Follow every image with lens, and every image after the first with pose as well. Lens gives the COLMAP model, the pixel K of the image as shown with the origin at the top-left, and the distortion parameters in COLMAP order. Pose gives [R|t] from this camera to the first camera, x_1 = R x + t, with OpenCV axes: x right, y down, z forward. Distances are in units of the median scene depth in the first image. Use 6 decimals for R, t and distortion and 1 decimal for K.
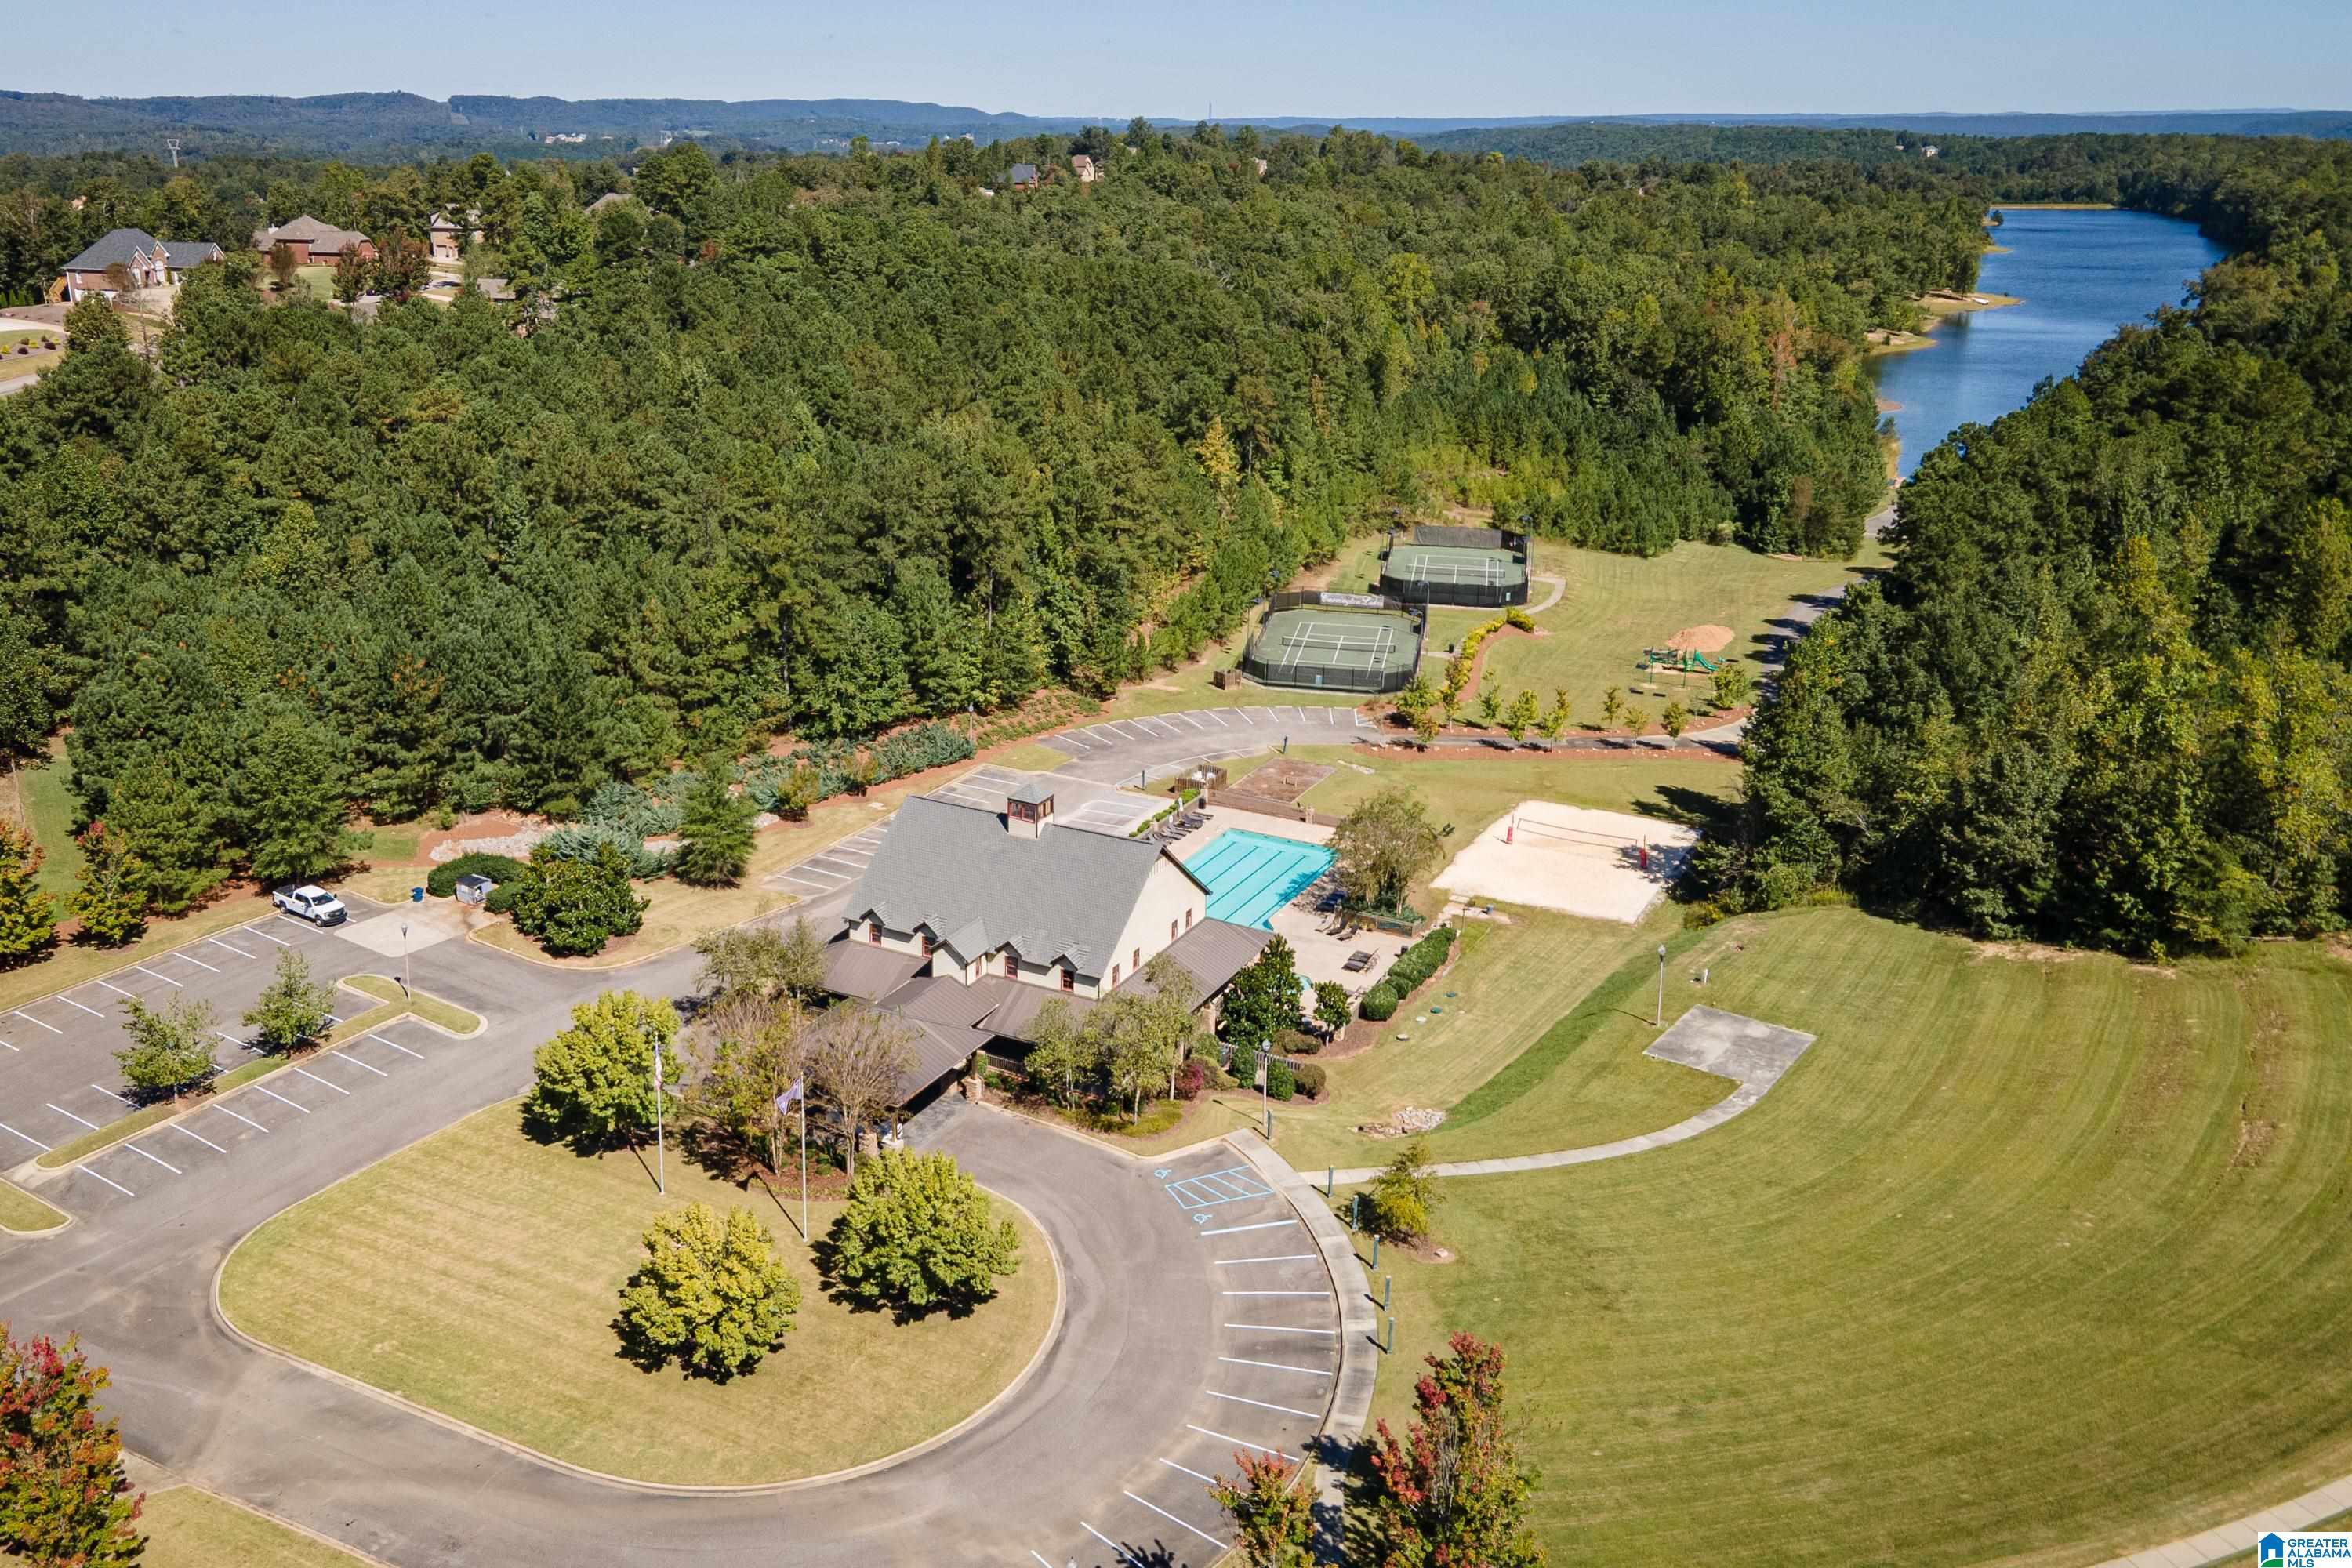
lens RADIAL K [[1757.4, 0, 1179.6], [0, 1757.4, 852.0], [0, 0, 1]] dist [0.040614, 0.072472]
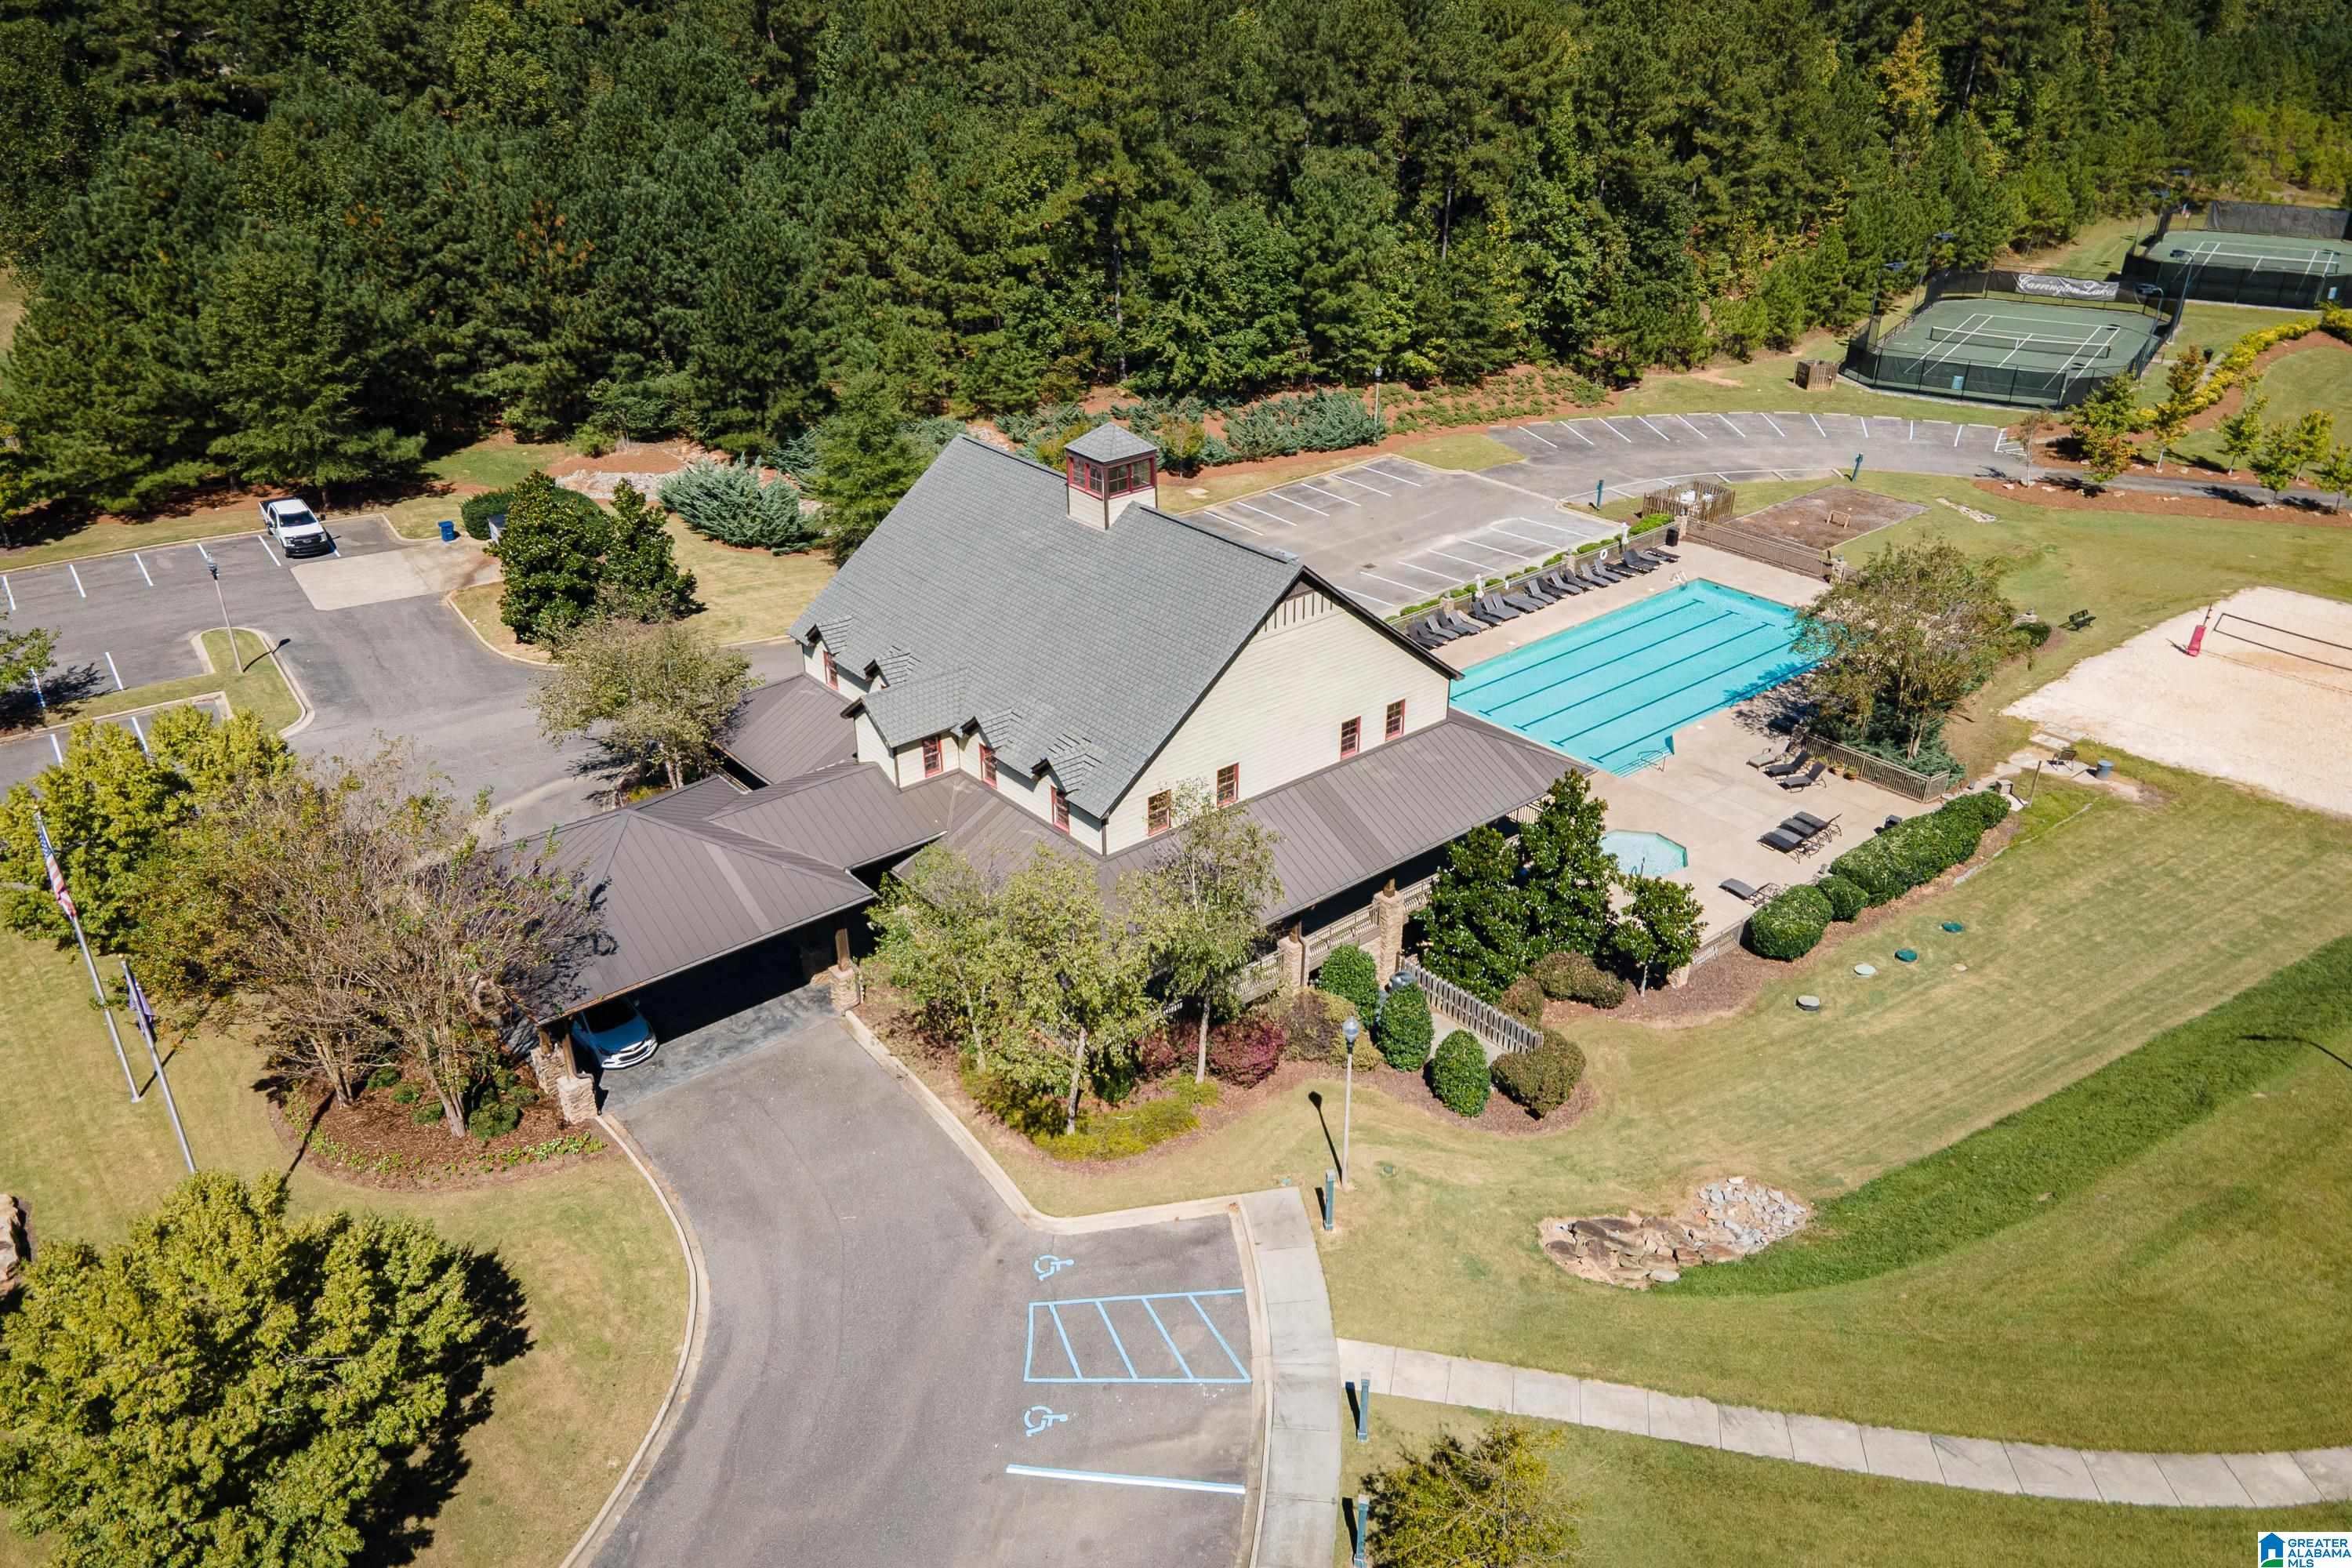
lens RADIAL K [[1757.4, 0, 1179.6], [0, 1757.4, 852.0], [0, 0, 1]] dist [0.040614, 0.072472]
pose [[0.927485, 0.165157, -0.335403, 0.079189], [-0.113608, 0.979215, 0.168020, -0.002455], [0.356181, -0.117732, 0.926971, 0.298003]]
